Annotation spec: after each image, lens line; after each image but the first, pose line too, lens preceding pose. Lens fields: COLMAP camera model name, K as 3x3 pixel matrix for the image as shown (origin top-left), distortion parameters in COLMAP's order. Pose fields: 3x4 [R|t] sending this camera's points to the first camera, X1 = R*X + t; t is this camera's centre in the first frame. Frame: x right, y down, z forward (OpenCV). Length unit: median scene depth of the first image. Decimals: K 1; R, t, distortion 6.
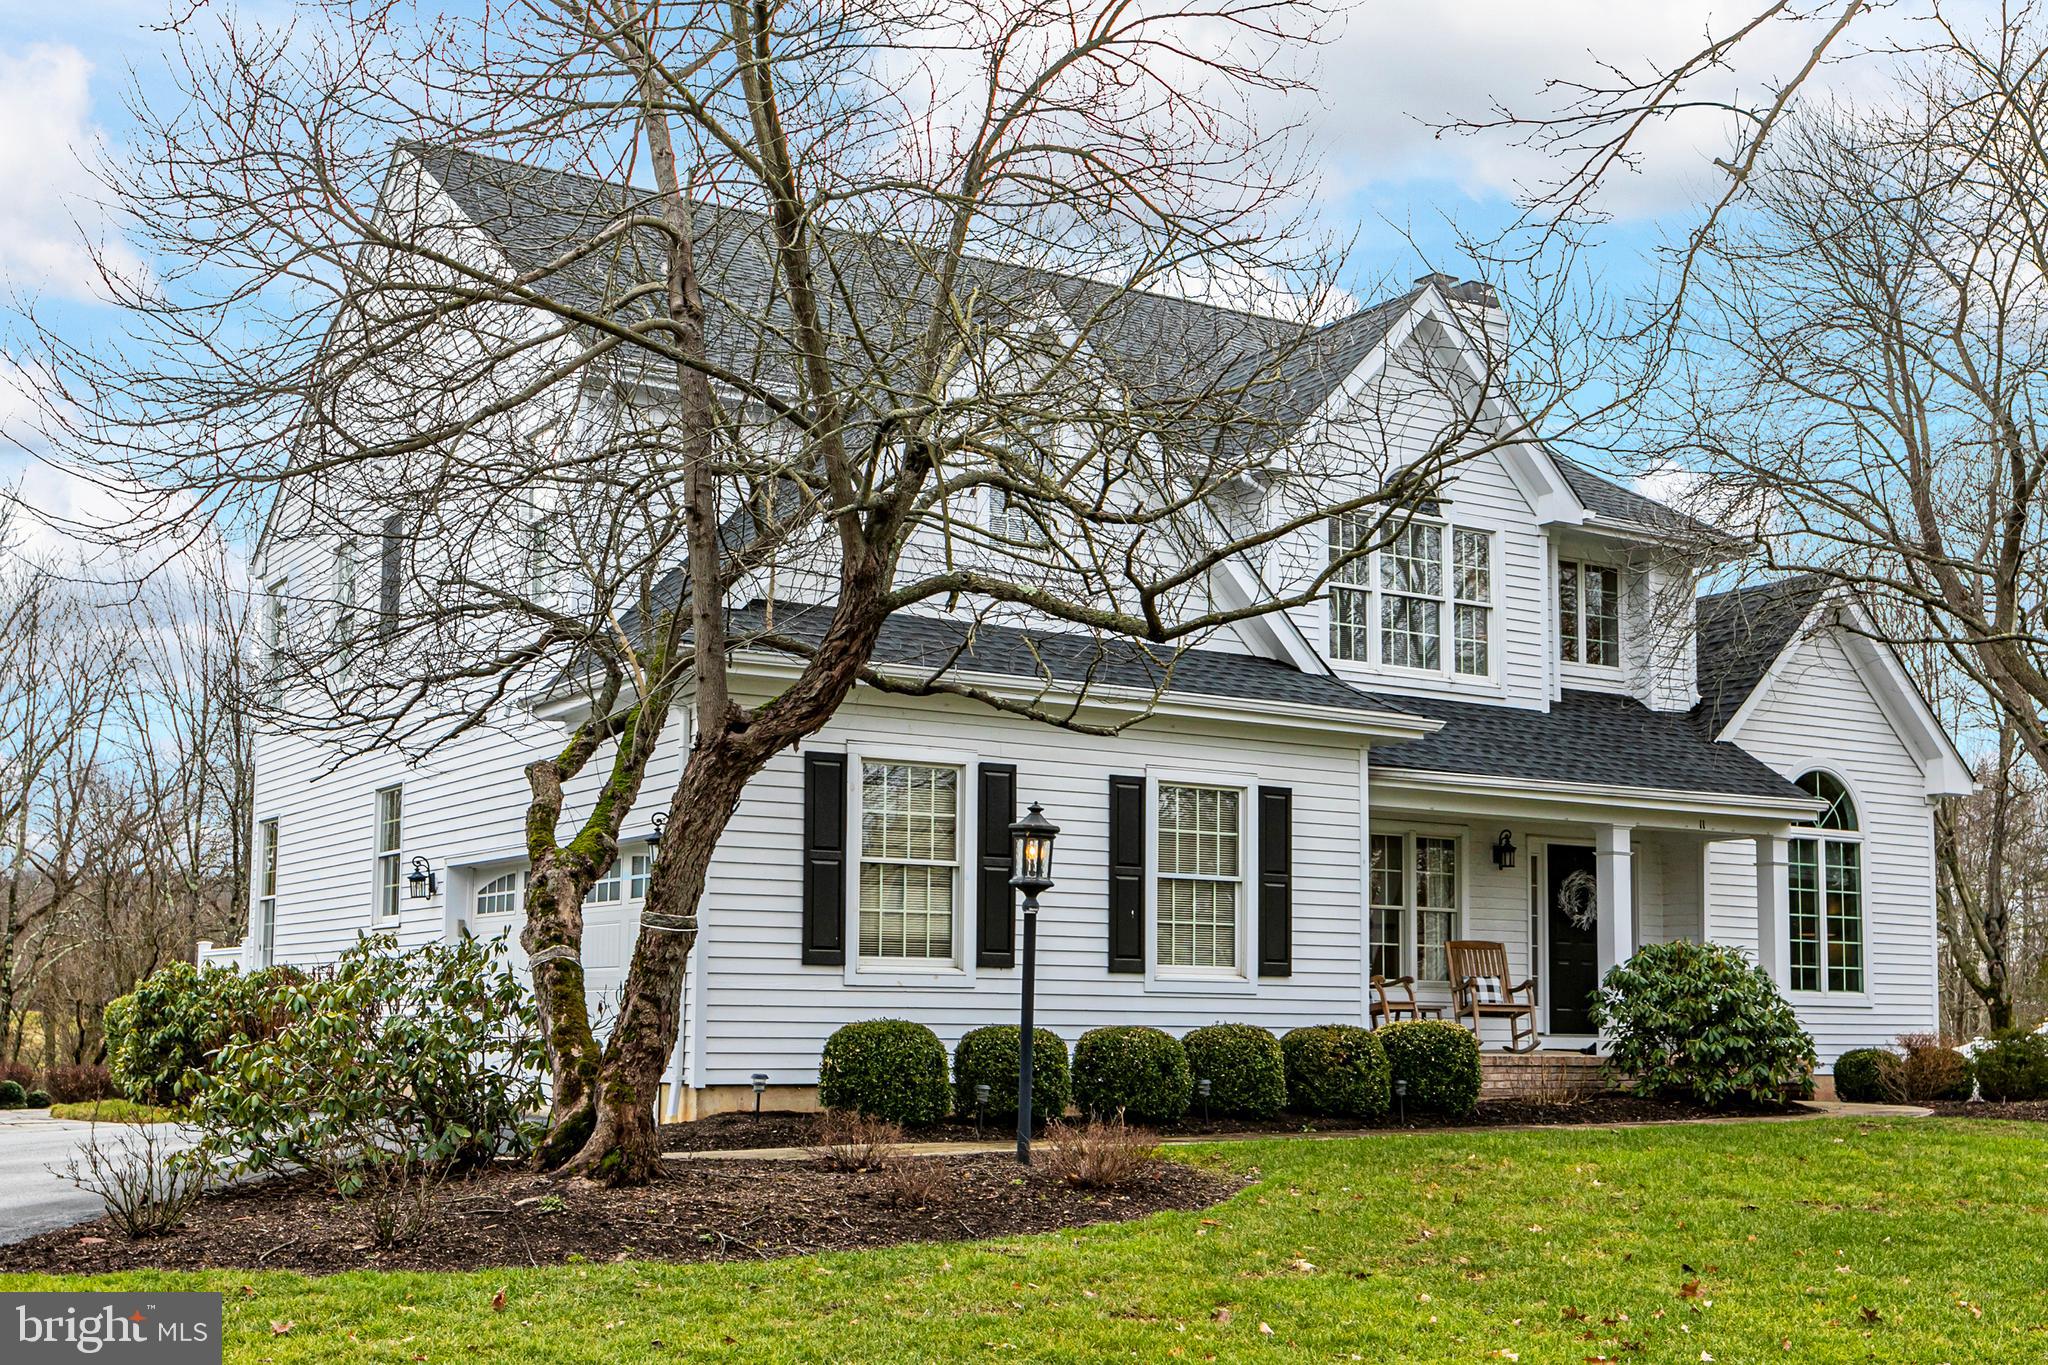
lens RADIAL K [[2349.7, 0, 1024.0], [0, 2349.7, 682.5], [0, 0, 1]] dist [0.010000, 0.003248]
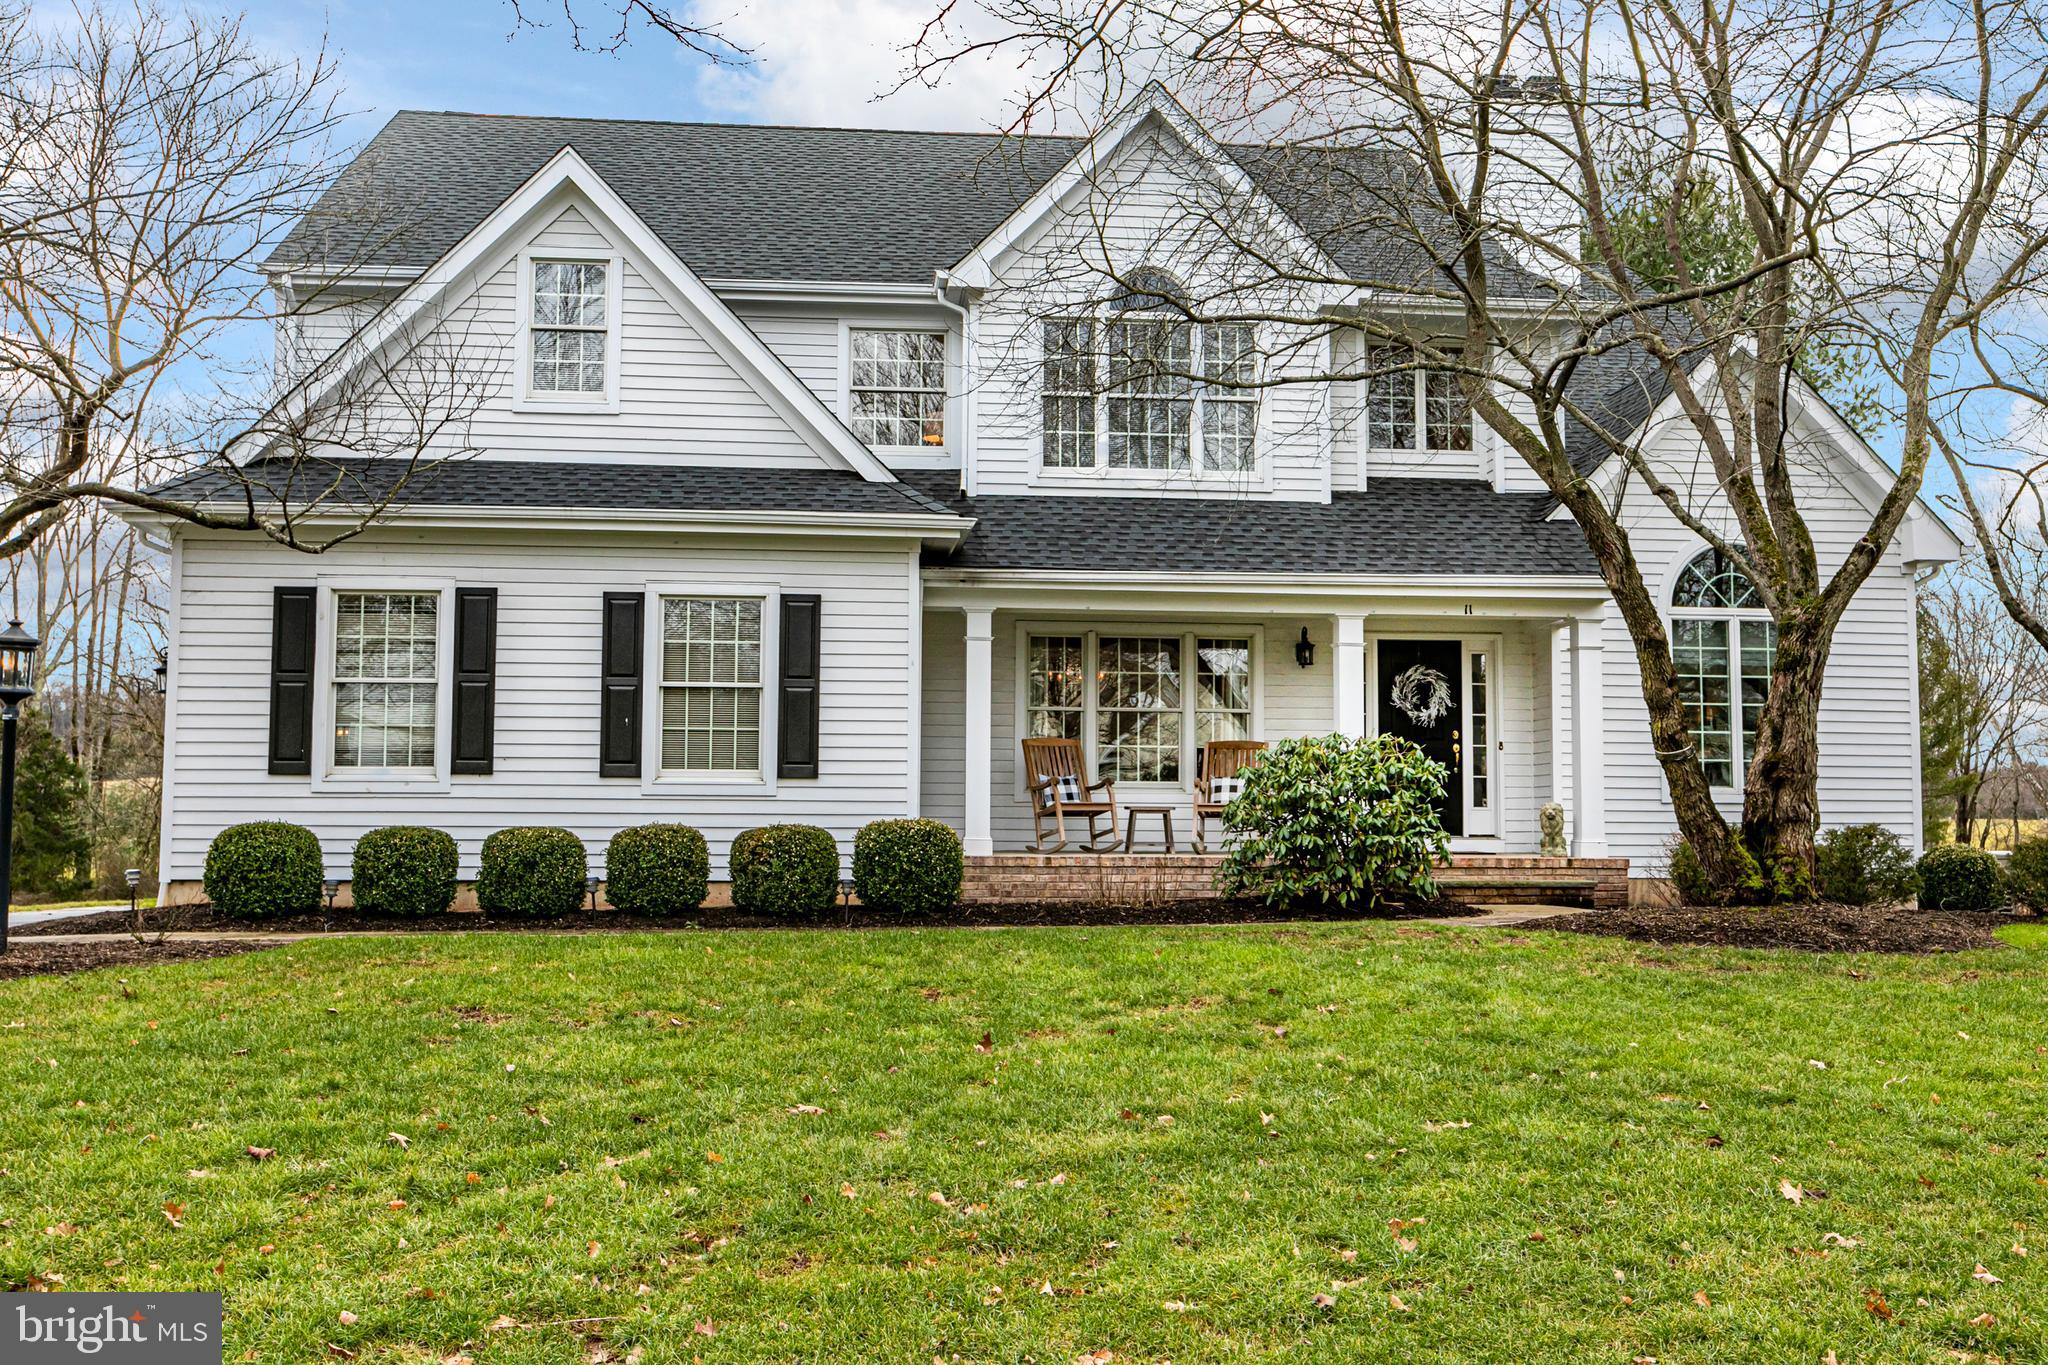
lens RADIAL K [[1866.6, 0, 1024.2], [0, 1866.6, 613.1], [0, 0, 1]] dist [0.011973, 0.011453]
pose [[0.890789, -0.058401, -0.450650, 0.566370], [0.069302, 0.997566, 0.007710, 0.053729], [0.449102, -0.038099, 0.892668, 0.319678]]
